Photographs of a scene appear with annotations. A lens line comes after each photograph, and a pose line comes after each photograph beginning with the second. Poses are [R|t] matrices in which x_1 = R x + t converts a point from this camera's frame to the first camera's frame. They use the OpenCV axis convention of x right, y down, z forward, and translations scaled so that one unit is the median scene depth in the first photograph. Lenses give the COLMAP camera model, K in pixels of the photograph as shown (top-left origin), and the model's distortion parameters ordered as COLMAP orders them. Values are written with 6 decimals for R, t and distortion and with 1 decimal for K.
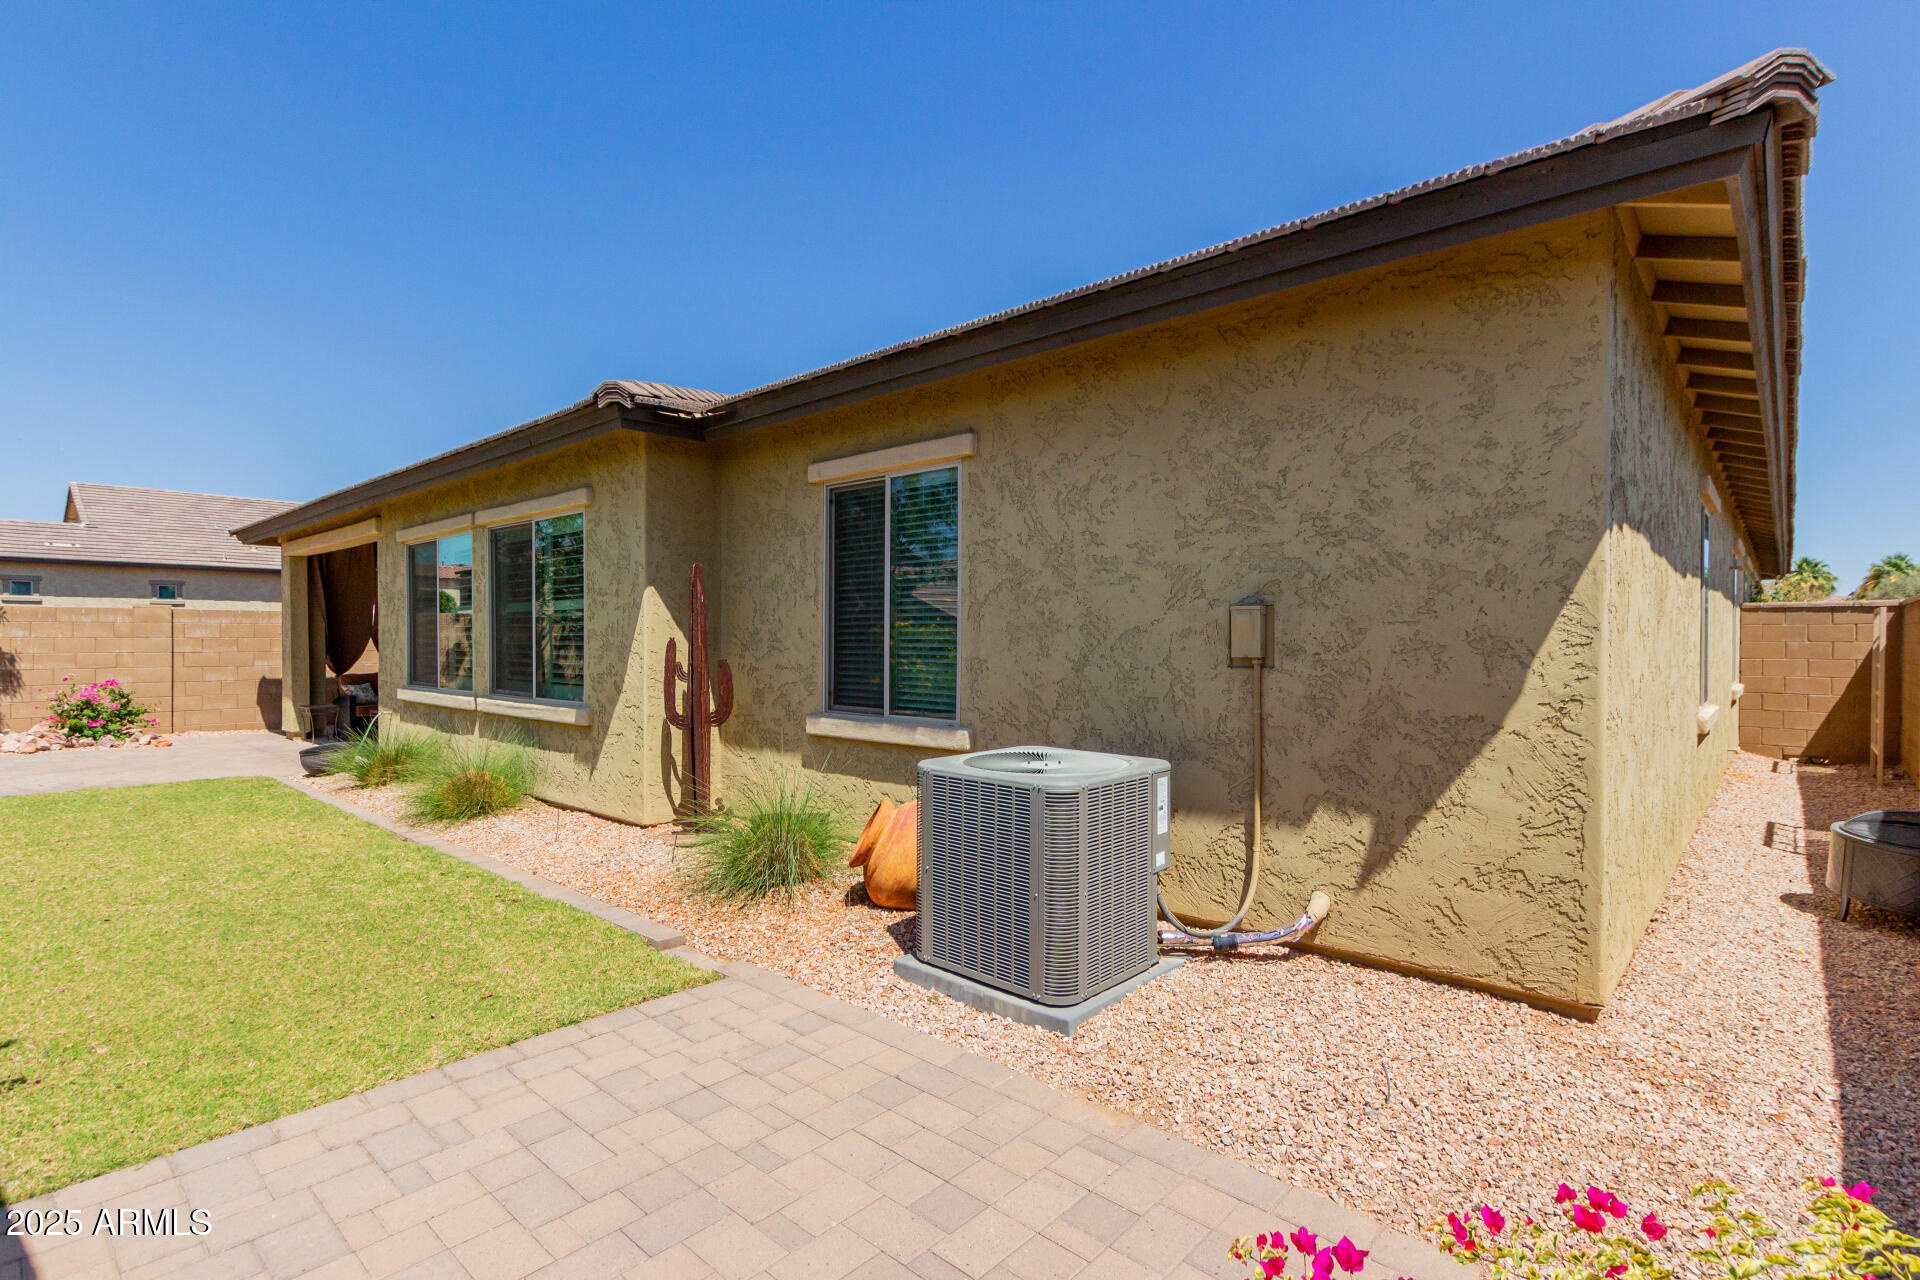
lens RADIAL K [[926.3, 0, 953.3], [0, 926.3, 645.2], [0, 0, 1]] dist [0.011812, -0.004746]
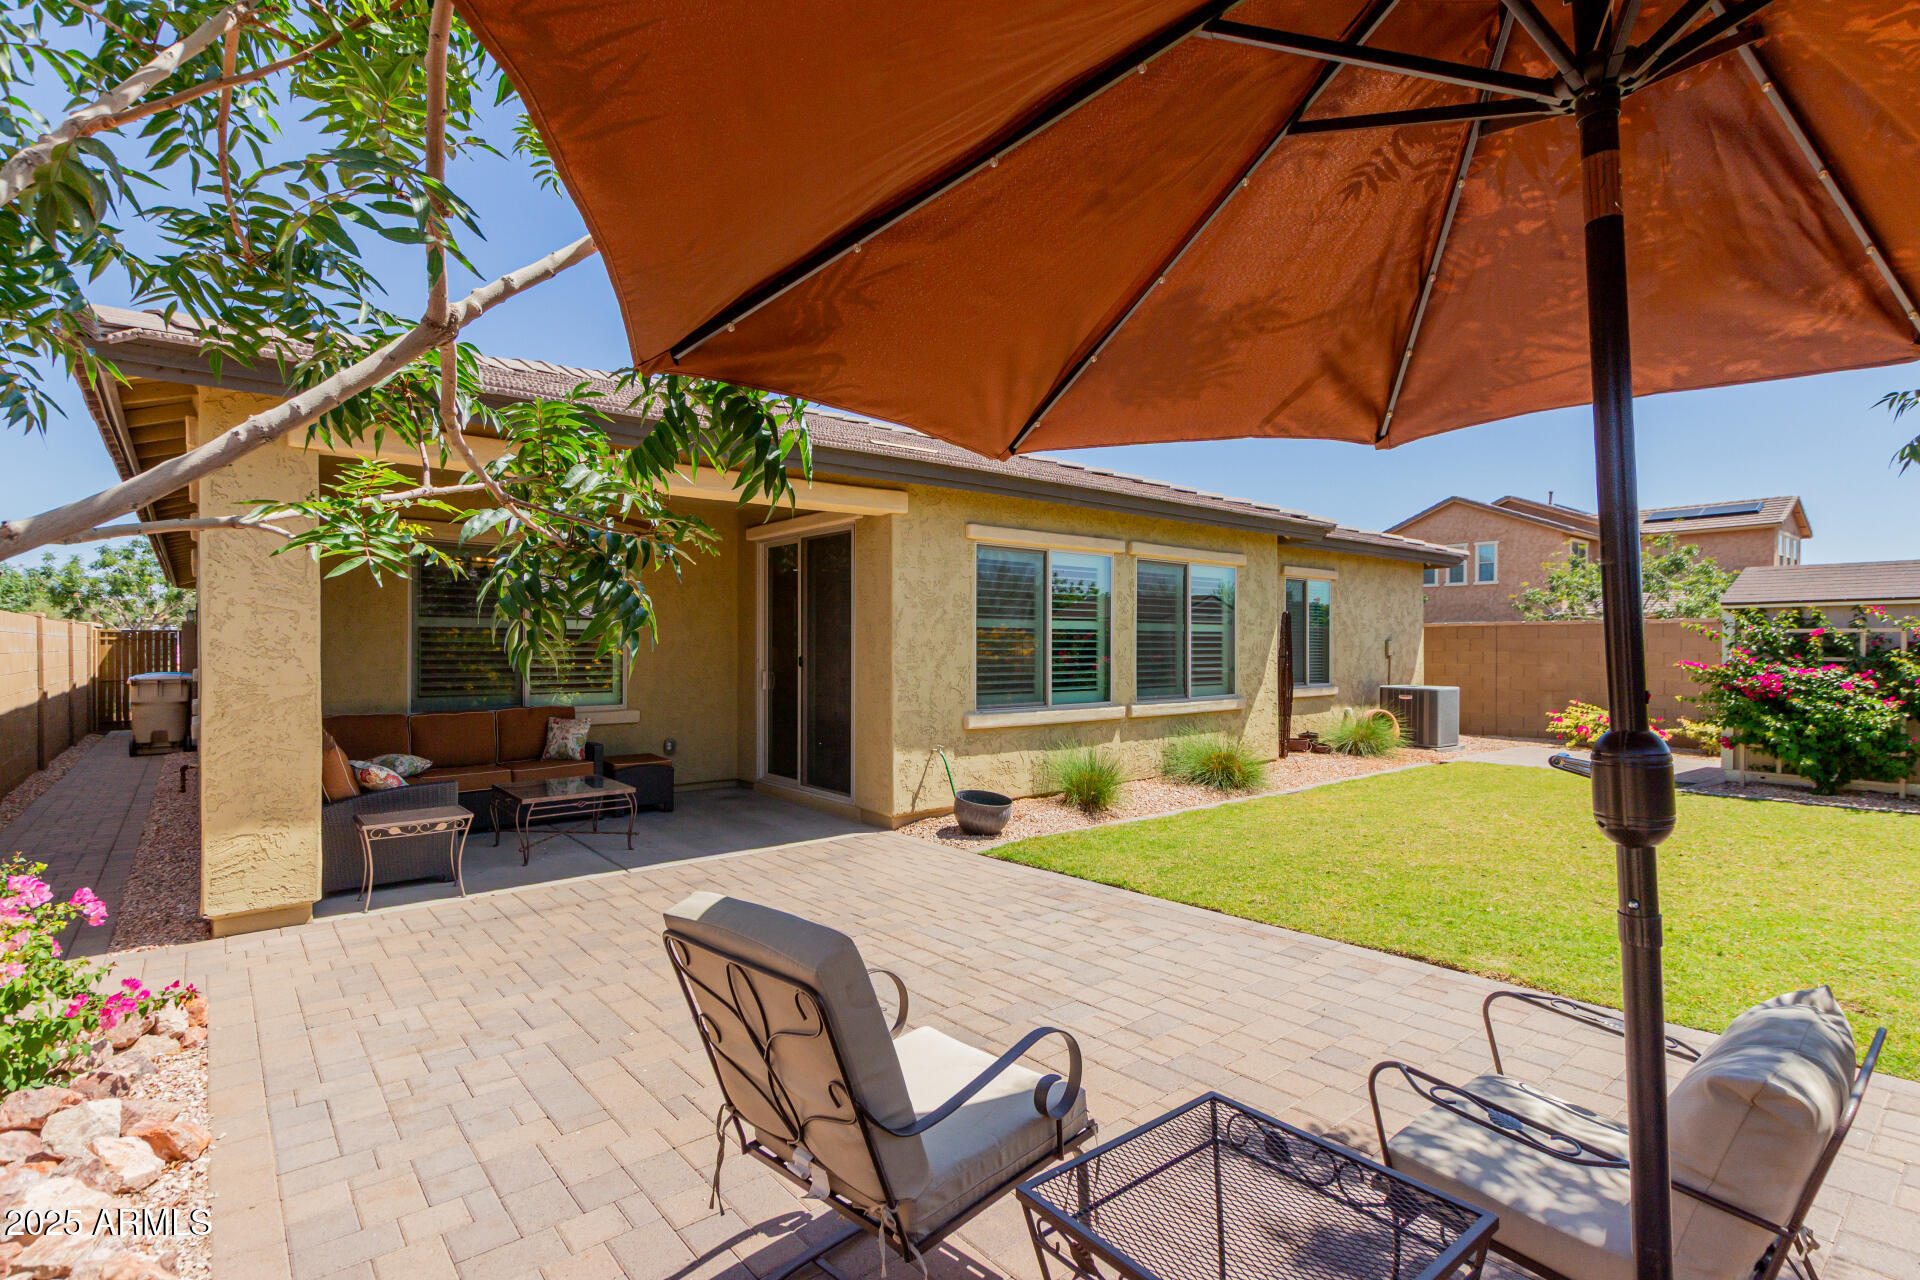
lens RADIAL K [[926.3, 0, 953.3], [0, 926.3, 645.2], [0, 0, 1]] dist [0.011812, -0.004746]
pose [[0.131467, 0.001536, 0.991319, -2.641841], [0.009047, 0.999955, -0.002749, -0.025375], [-0.991279, 0.009329, 0.131447, 1.696350]]
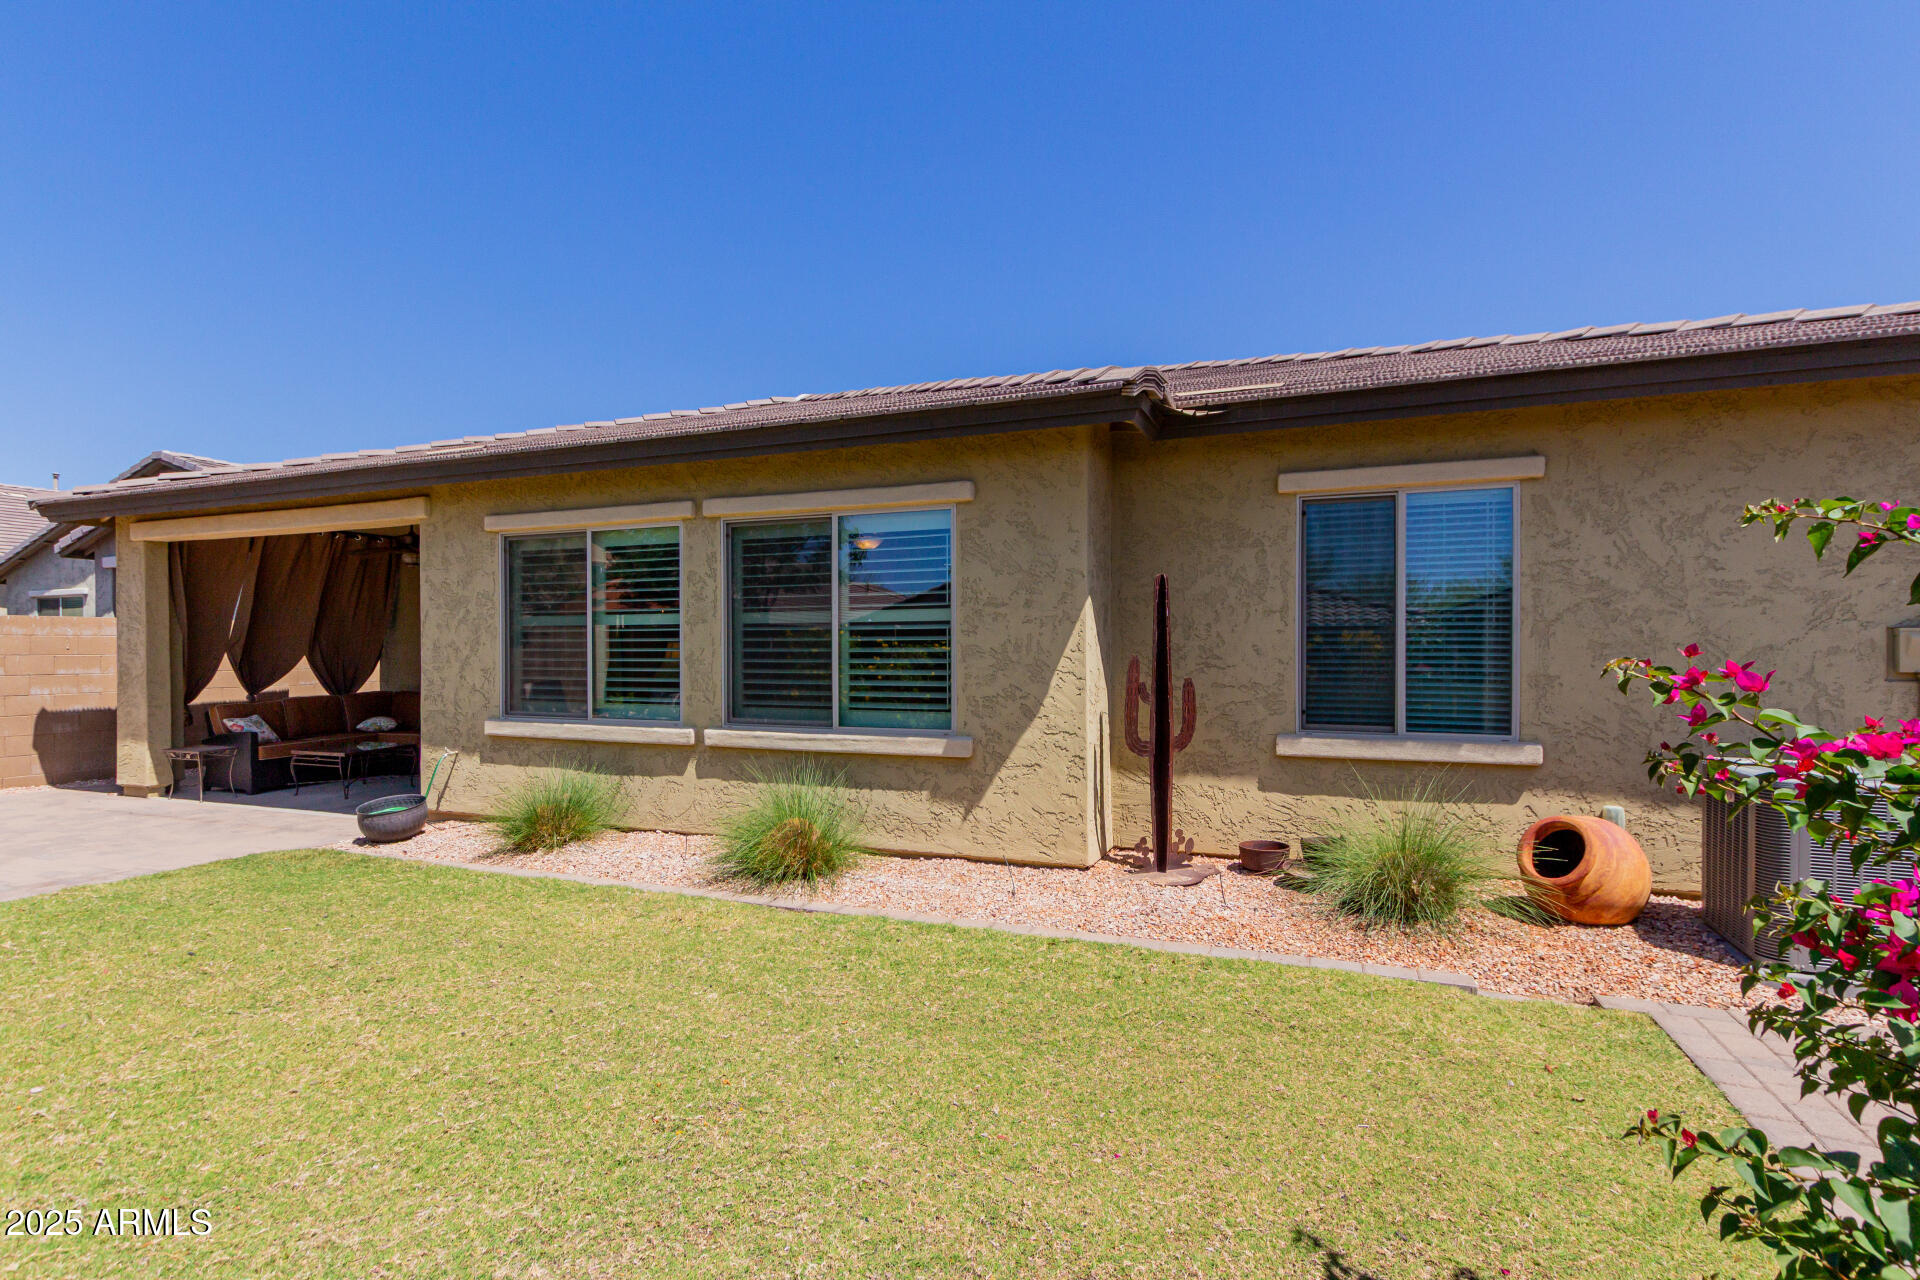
lens RADIAL K [[926.3, 0, 953.3], [0, 926.3, 645.2], [0, 0, 1]] dist [0.011812, -0.004746]
pose [[0.934884, -0.000717, 0.354951, -0.947257], [0.004961, 0.999927, -0.011048, -0.010445], [-0.354917, 0.012089, 0.934819, 0.263889]]
